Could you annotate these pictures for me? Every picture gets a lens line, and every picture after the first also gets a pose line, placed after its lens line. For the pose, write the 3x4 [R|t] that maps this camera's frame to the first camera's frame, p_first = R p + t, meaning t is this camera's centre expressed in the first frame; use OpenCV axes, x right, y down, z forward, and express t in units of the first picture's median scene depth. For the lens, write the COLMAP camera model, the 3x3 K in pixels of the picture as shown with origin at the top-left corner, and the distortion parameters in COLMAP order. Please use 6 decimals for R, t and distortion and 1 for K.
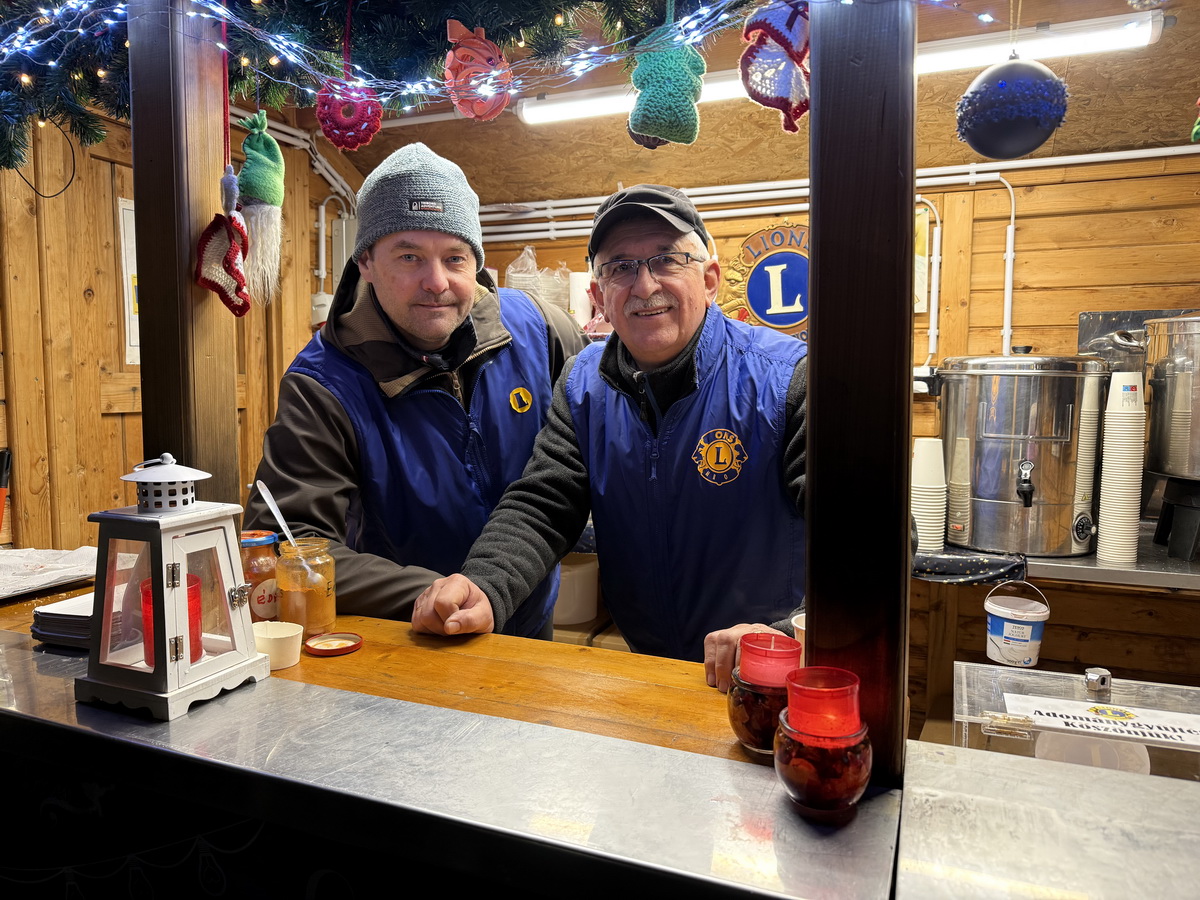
lens RADIAL K [[856.1, 0, 599.8], [0, 856.1, 455.3], [0, 0, 1]] dist [0.020814, -0.035618]
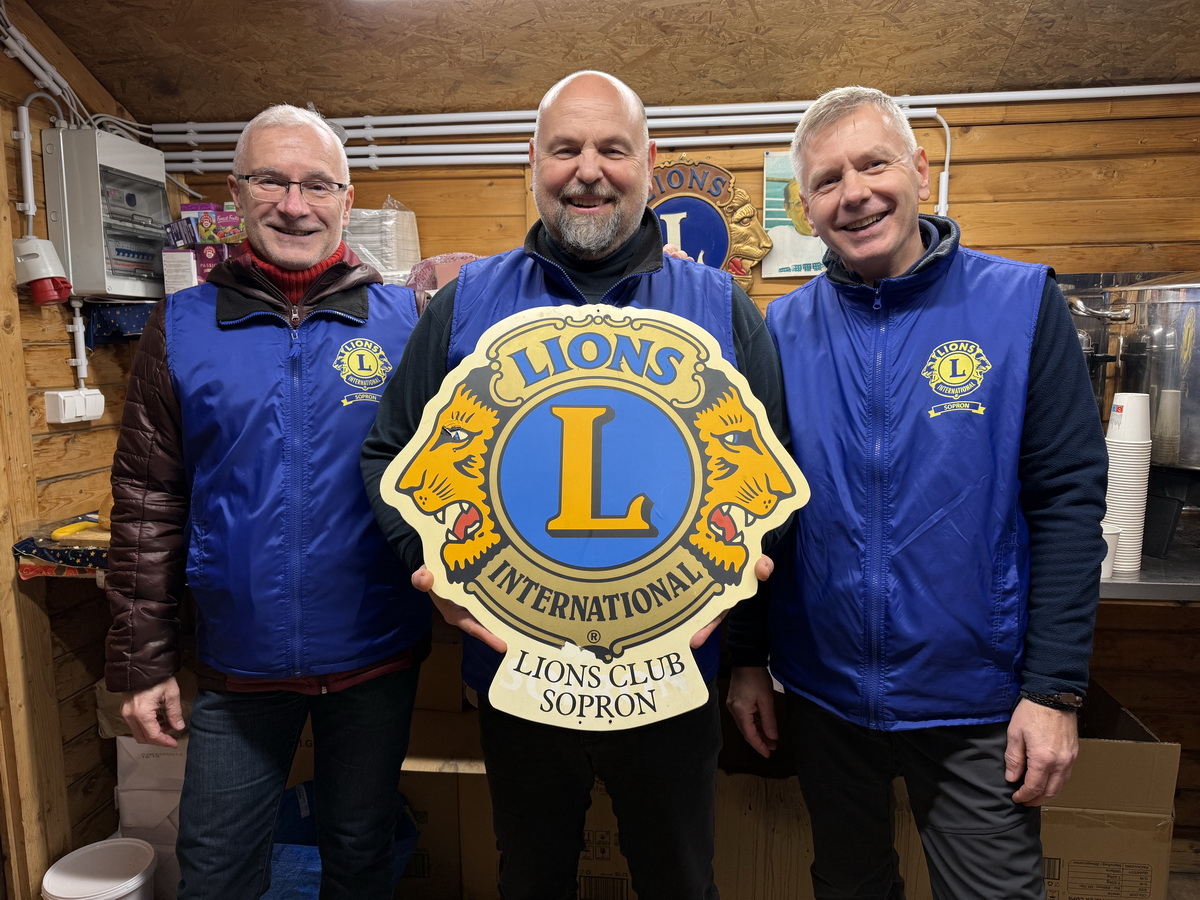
lens RADIAL K [[856.1, 0, 612.9], [0, 856.1, 442.4], [0, 0, 1]] dist [0.020814, -0.035618]
pose [[0.964065, -0.046594, 0.261547, -0.082321], [0.033261, 0.997922, 0.055176, -0.063215], [-0.263575, -0.044494, 0.963612, 0.277807]]
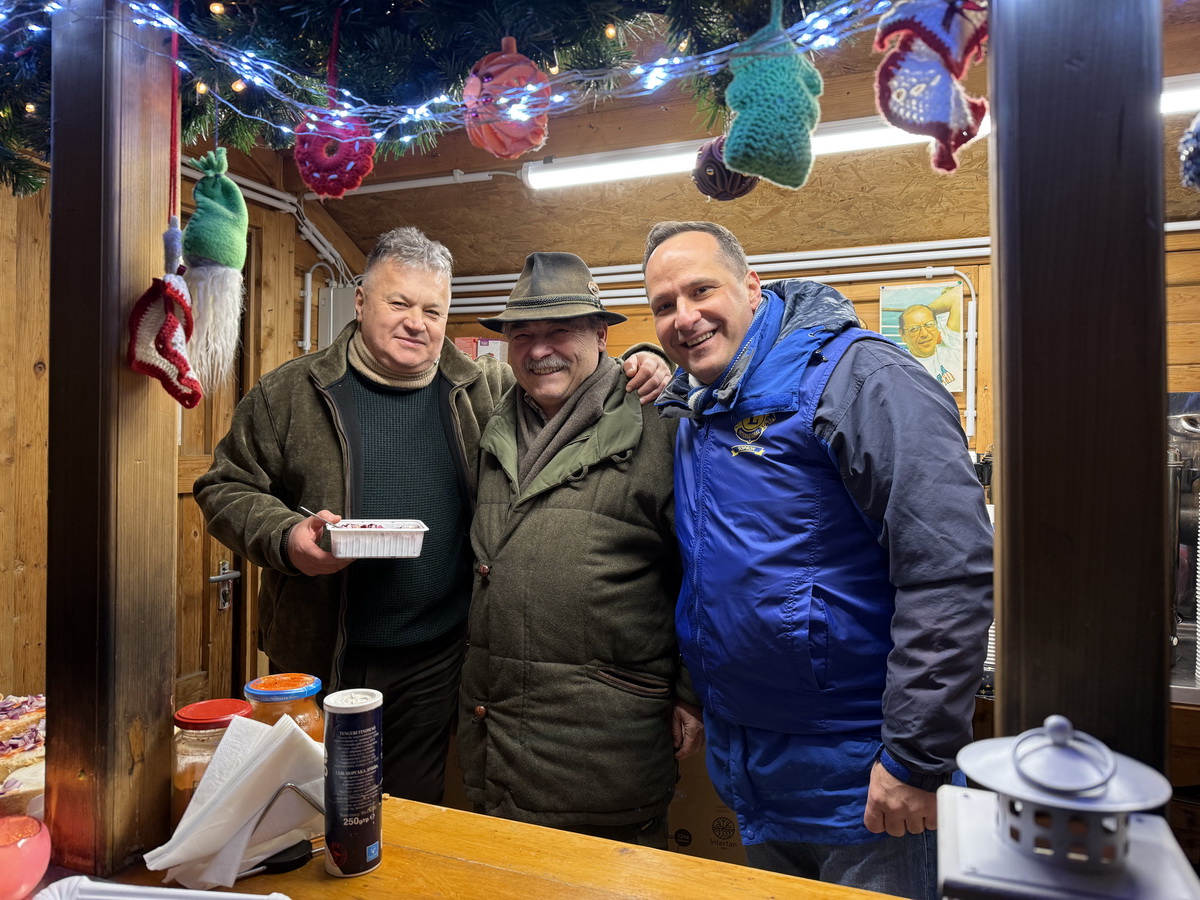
lens RADIAL K [[856.1, 0, 594.0], [0, 856.1, 448.7], [0, 0, 1]] dist [0.020814, -0.035618]
pose [[0.999941, 0.005975, 0.009054, -0.026217], [-0.005175, 0.996280, -0.086015, -0.028260], [-0.009534, 0.085963, 0.996253, 0.106165]]
